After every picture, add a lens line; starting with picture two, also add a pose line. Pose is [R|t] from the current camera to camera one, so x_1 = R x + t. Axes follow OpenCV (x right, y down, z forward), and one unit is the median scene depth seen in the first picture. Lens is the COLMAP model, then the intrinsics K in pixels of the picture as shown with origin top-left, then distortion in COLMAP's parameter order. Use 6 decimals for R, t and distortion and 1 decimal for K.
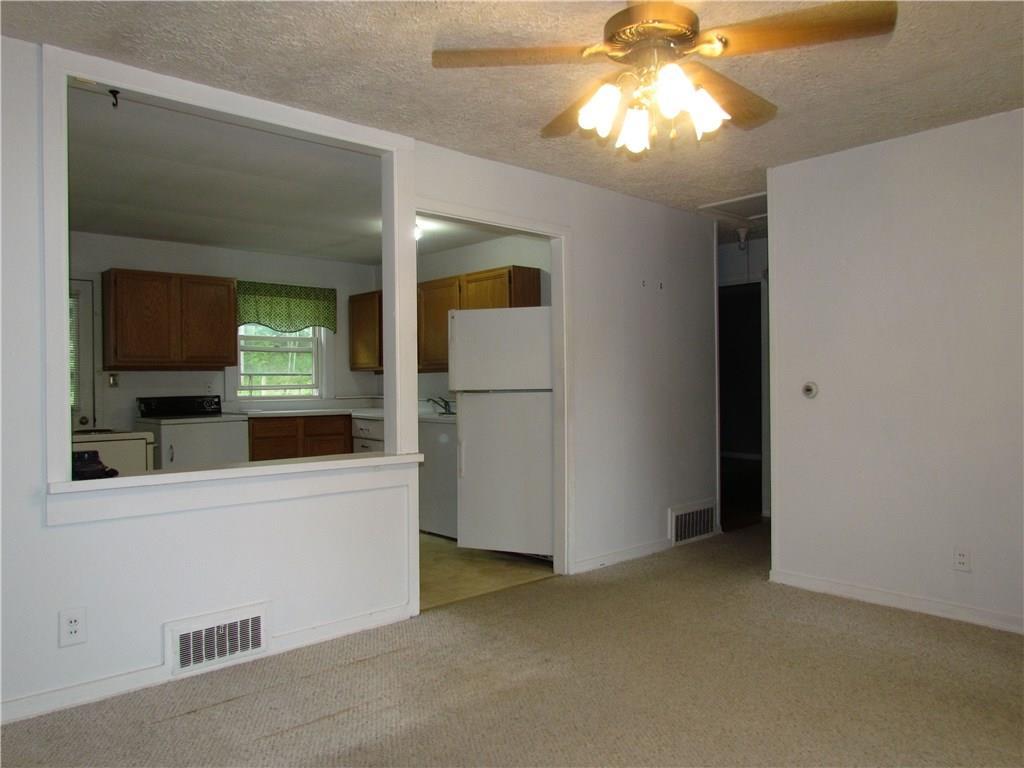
lens RADIAL K [[741.4, 0, 512.0], [0, 741.4, 384.0], [0, 0, 1]] dist [-0.022341, 0.000166]
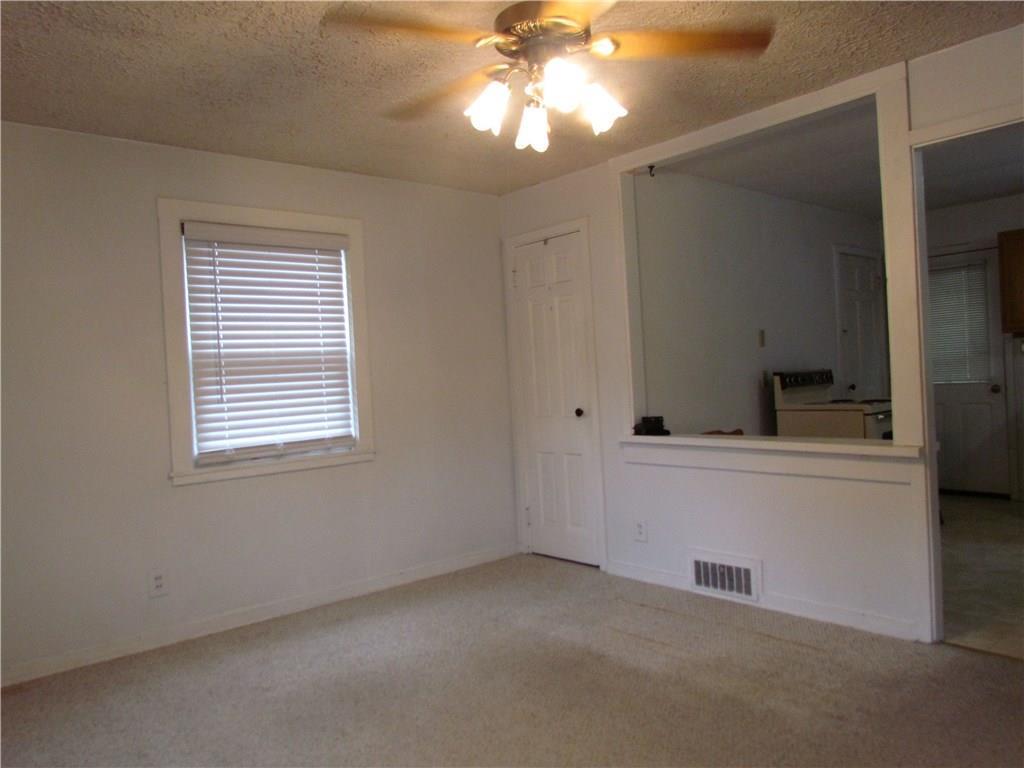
lens RADIAL K [[741.4, 0, 512.0], [0, 741.4, 384.0], [0, 0, 1]] dist [-0.022341, 0.000166]
pose [[-0.039909, 0.013458, -0.999113, 0.856793], [0.038507, 0.999187, 0.011920, -0.002256], [0.998461, -0.037997, -0.040395, 0.717708]]
